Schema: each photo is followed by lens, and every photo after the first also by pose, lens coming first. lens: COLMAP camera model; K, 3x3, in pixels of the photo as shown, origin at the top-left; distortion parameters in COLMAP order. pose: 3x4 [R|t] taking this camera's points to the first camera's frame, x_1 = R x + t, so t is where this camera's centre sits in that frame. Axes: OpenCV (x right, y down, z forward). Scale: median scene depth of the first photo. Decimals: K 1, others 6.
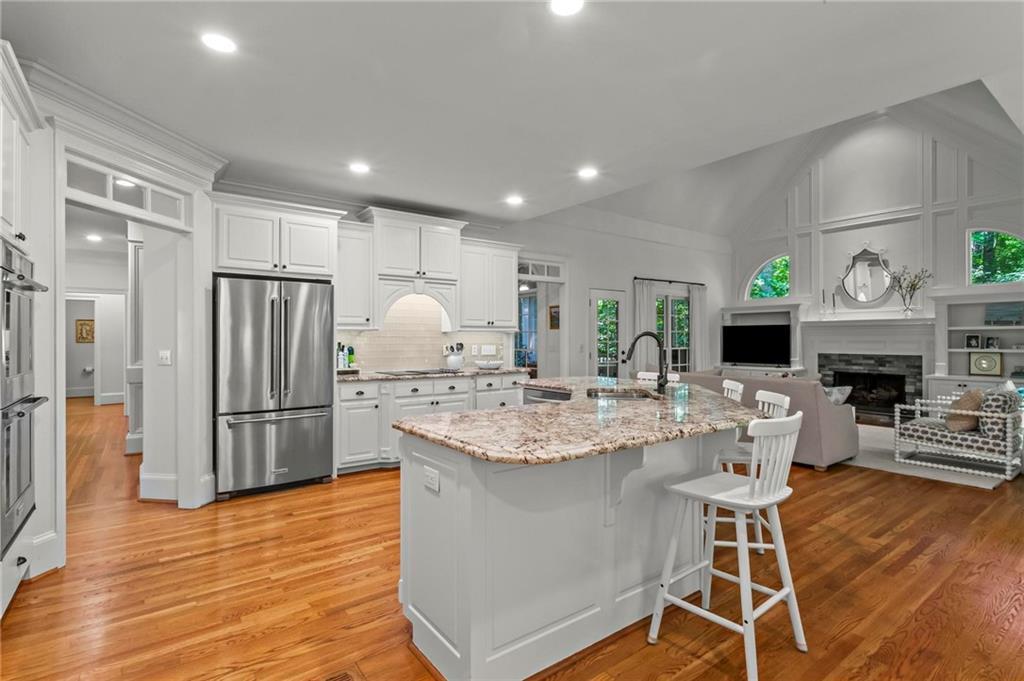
lens RADIAL K [[490.7, 0, 504.6], [0, 490.7, 339.6], [0, 0, 1]] dist [-0.003850, 0.004216]
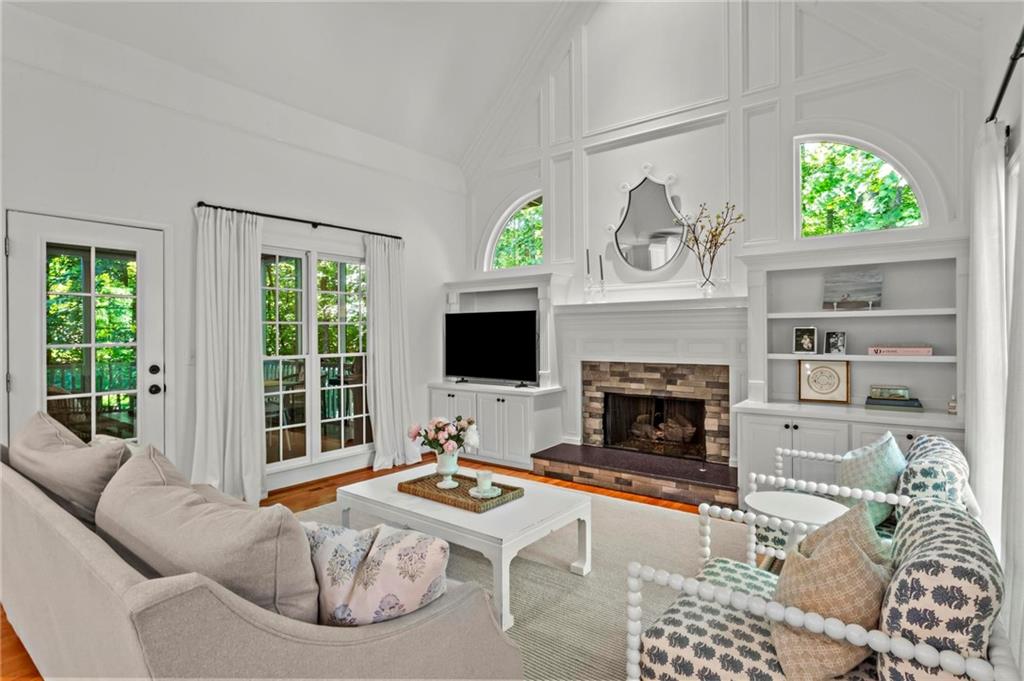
lens RADIAL K [[525.3, 0, 511.1], [0, 525.3, 336.2], [0, 0, 1]] dist [-0.000151, 0.000365]
pose [[0.958752, -0.005195, 0.284197, 0.419885], [0.004846, 0.999986, 0.001934, -0.002689], [-0.284203, -0.000477, 0.958764, 0.470605]]
